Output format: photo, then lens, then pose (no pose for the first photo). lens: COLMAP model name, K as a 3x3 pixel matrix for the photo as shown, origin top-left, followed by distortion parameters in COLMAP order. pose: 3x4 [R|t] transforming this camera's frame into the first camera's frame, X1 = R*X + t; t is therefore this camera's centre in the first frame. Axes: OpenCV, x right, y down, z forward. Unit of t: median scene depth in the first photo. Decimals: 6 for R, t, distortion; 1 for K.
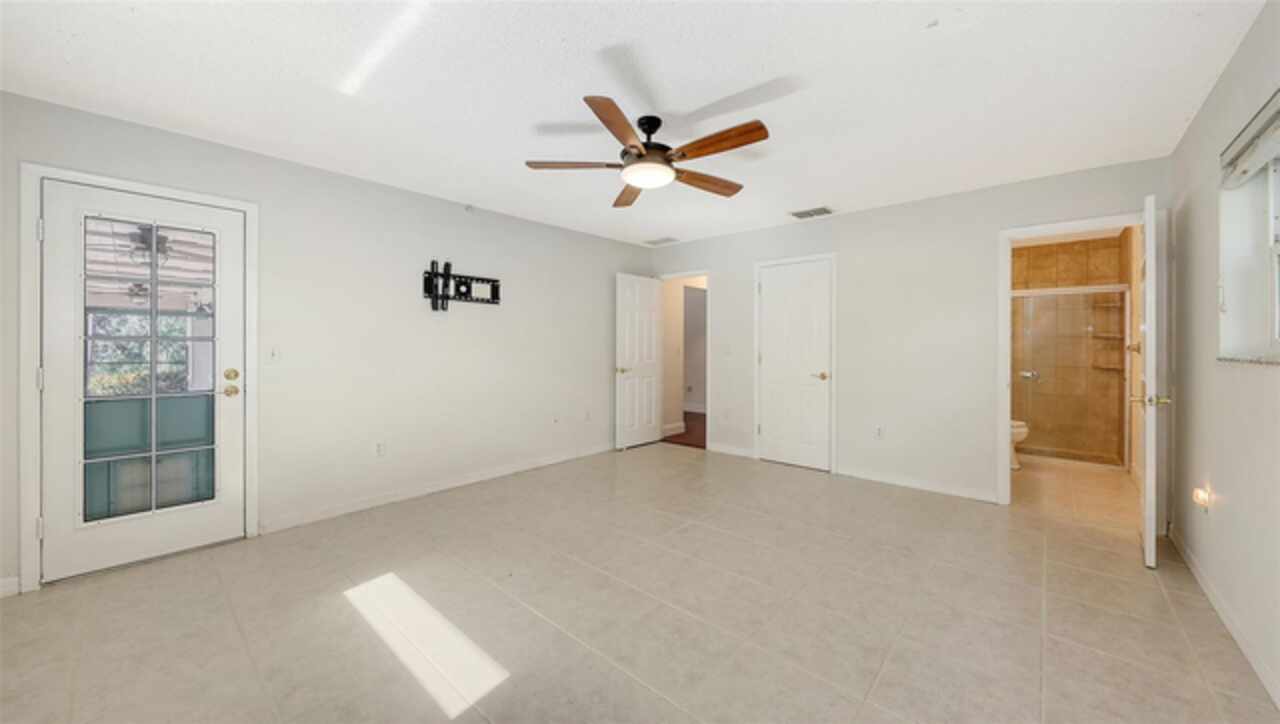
lens RADIAL K [[449.3, 0, 651.8], [0, 449.3, 344.4], [0, 0, 1]] dist [0.000365, 0.000039]
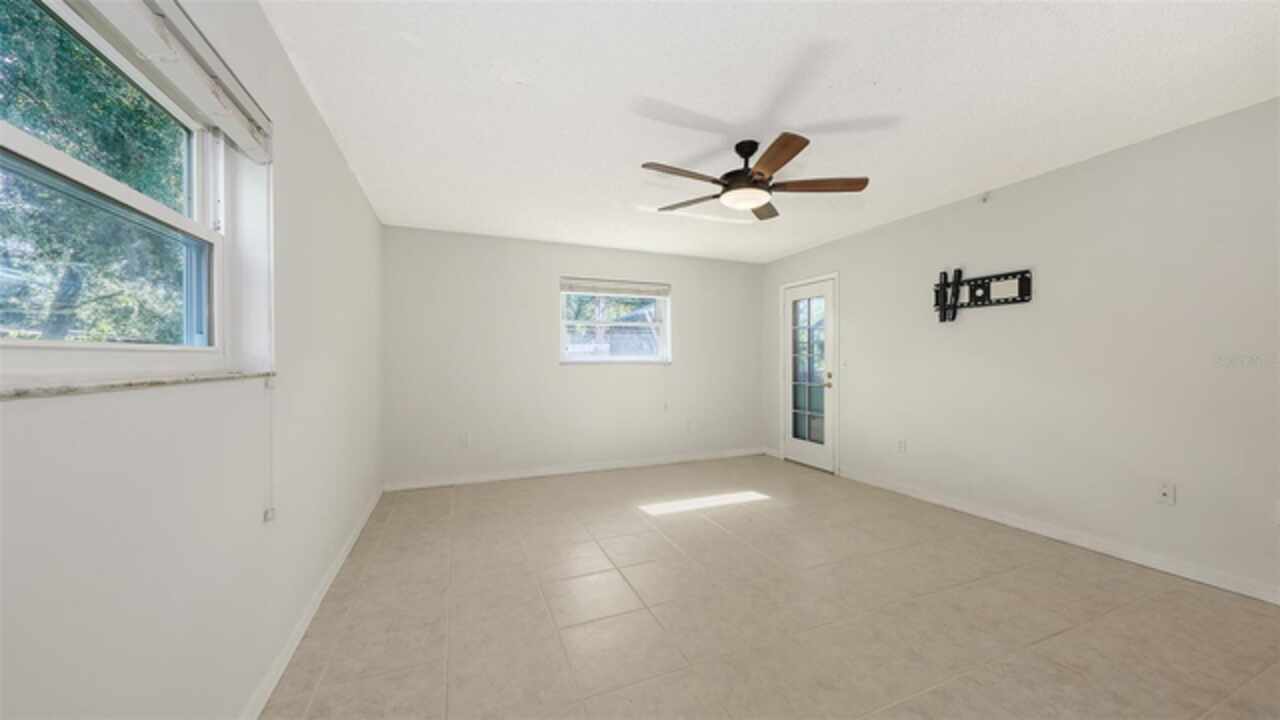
lens RADIAL K [[456.3, 0, 634.6], [0, 456.3, 361.8], [0, 0, 1]] dist [0.022944, 0.000043]
pose [[-0.461773, 0.001383, -0.886997, 0.710840], [0.004463, 0.999990, -0.000764, 0.009174], [0.886987, -0.004311, -0.461774, 0.845053]]
